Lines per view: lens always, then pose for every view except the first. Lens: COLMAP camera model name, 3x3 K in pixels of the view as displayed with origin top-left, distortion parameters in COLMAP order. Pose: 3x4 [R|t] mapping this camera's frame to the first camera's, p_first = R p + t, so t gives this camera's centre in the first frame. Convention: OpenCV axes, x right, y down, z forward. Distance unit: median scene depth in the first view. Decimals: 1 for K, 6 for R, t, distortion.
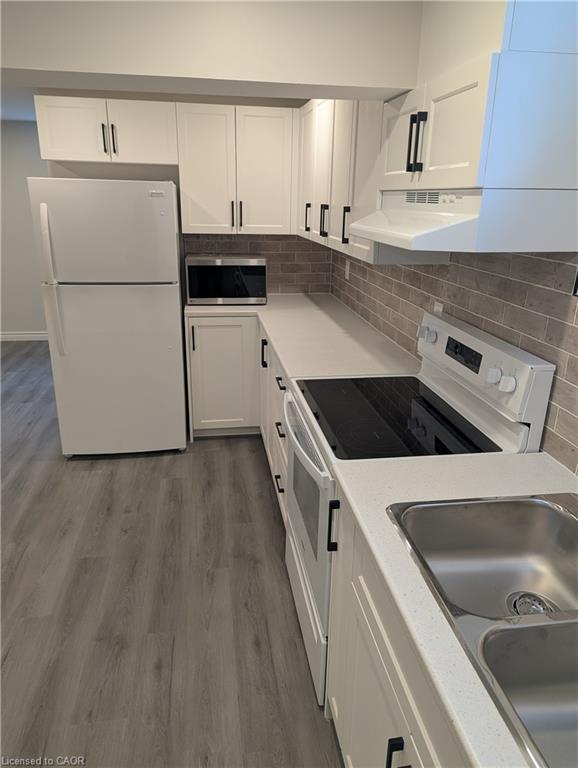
lens RADIAL K [[539.3, 0, 289.6], [0, 539.3, 381.1], [0, 0, 1]] dist [0.060409, -0.049973]
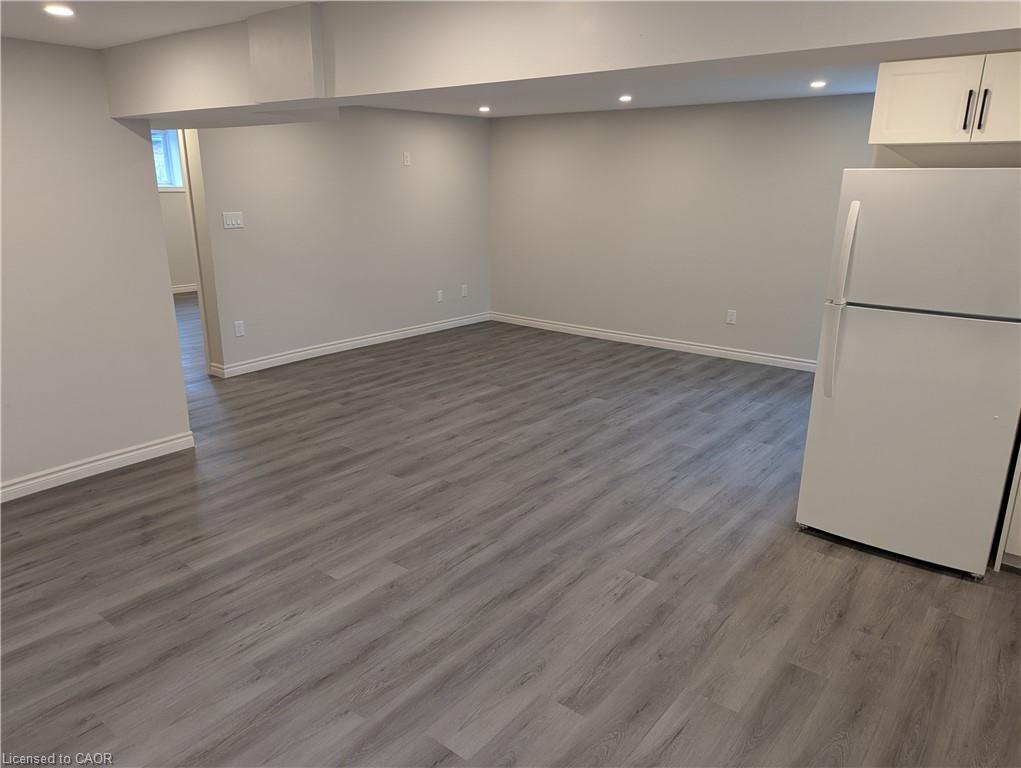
lens RADIAL K [[717.0, 0, 505.8], [0, 717.0, 382.5], [0, 0, 1]] dist [0.060409, -0.049973]
pose [[0.672922, 0.190495, -0.714764, -0.000187], [-0.232546, 0.971760, 0.040055, -0.001605], [0.702210, 0.139262, 0.698218, -0.031483]]
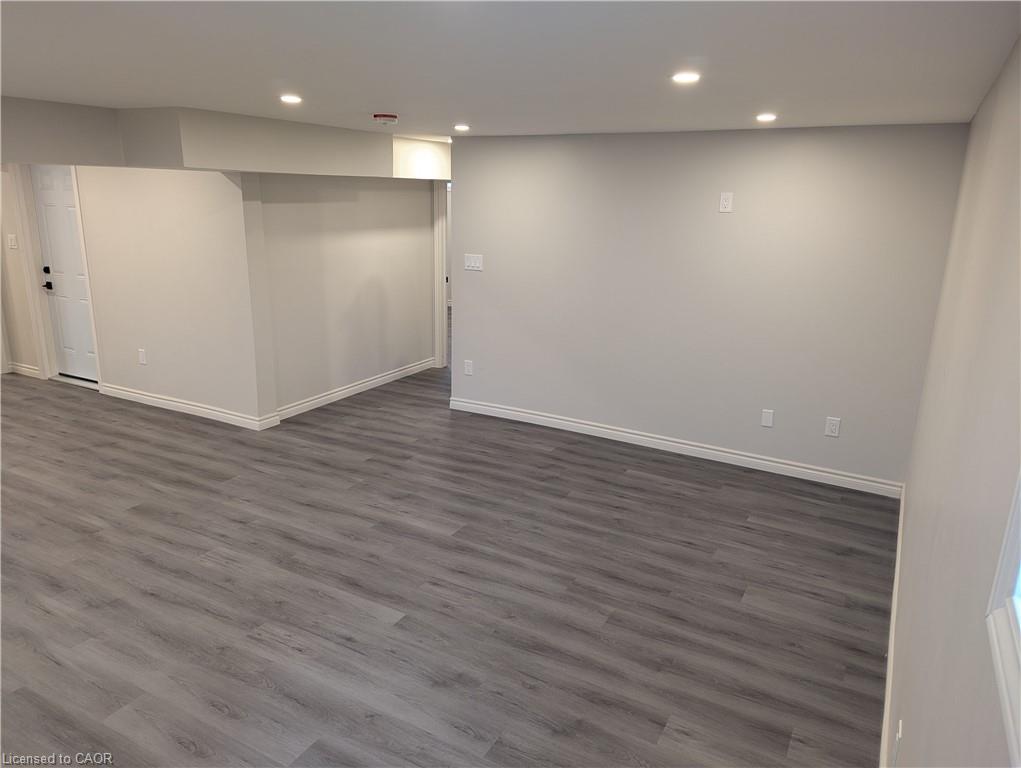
lens RADIAL K [[717.0, 0, 507.0], [0, 717.0, 369.6], [0, 0, 1]] dist [0.060409, -0.049973]
pose [[-0.618104, 0.164529, -0.768686, -0.518733], [-0.283222, 0.865570, 0.413006, -0.804619], [0.733303, 0.472989, -0.488414, 2.035735]]
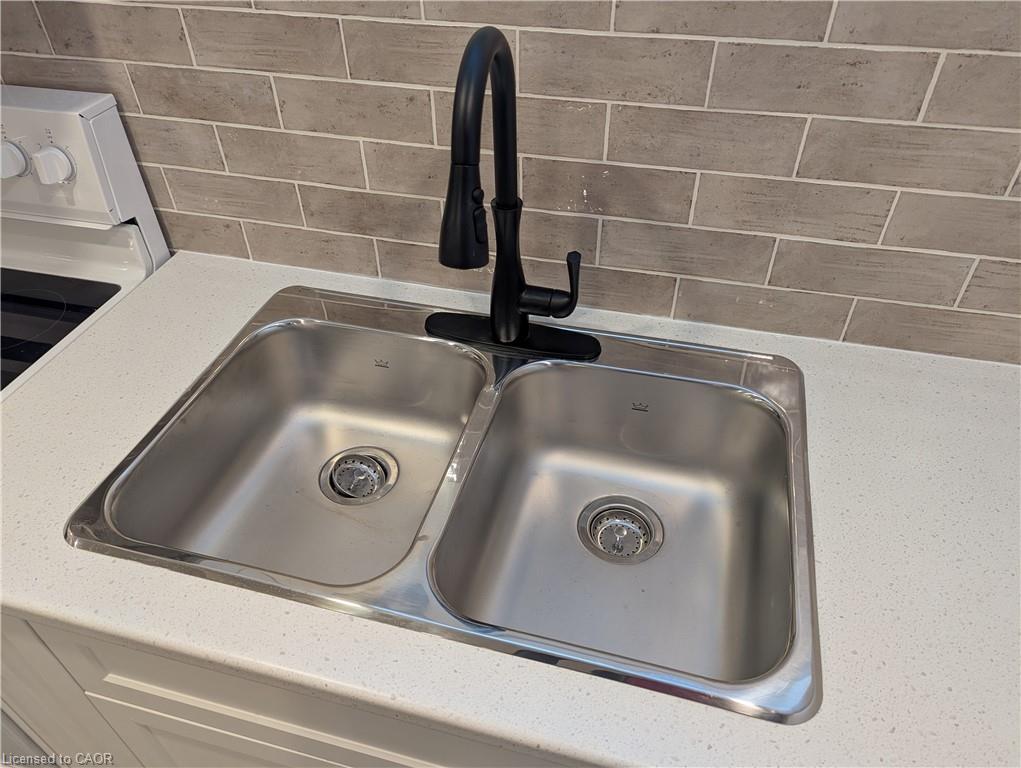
lens RADIAL K [[717.0, 0, 505.8], [0, 717.0, 381.3], [0, 0, 1]] dist [0.060409, -0.049973]
pose [[0.398664, -0.616150, 0.679283, -0.002132], [0.319853, 0.787595, 0.526677, -0.031915], [-0.859512, 0.007304, 0.511063, 0.175463]]
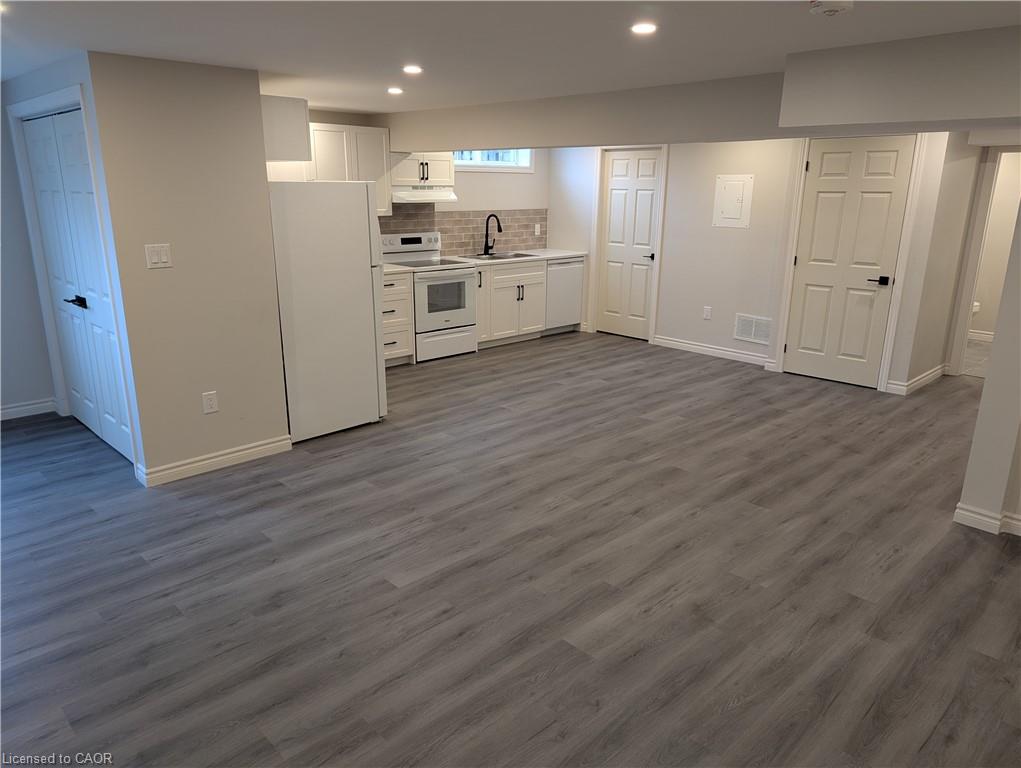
lens RADIAL K [[717.0, 0, 509.4], [0, 717.0, 392.4], [0, 0, 1]] dist [0.060409, -0.049973]
pose [[-0.570740, -0.249284, 0.782377, -2.129027], [0.249401, 0.855166, 0.454413, -0.651411], [-0.782340, 0.454477, -0.425905, 1.736576]]
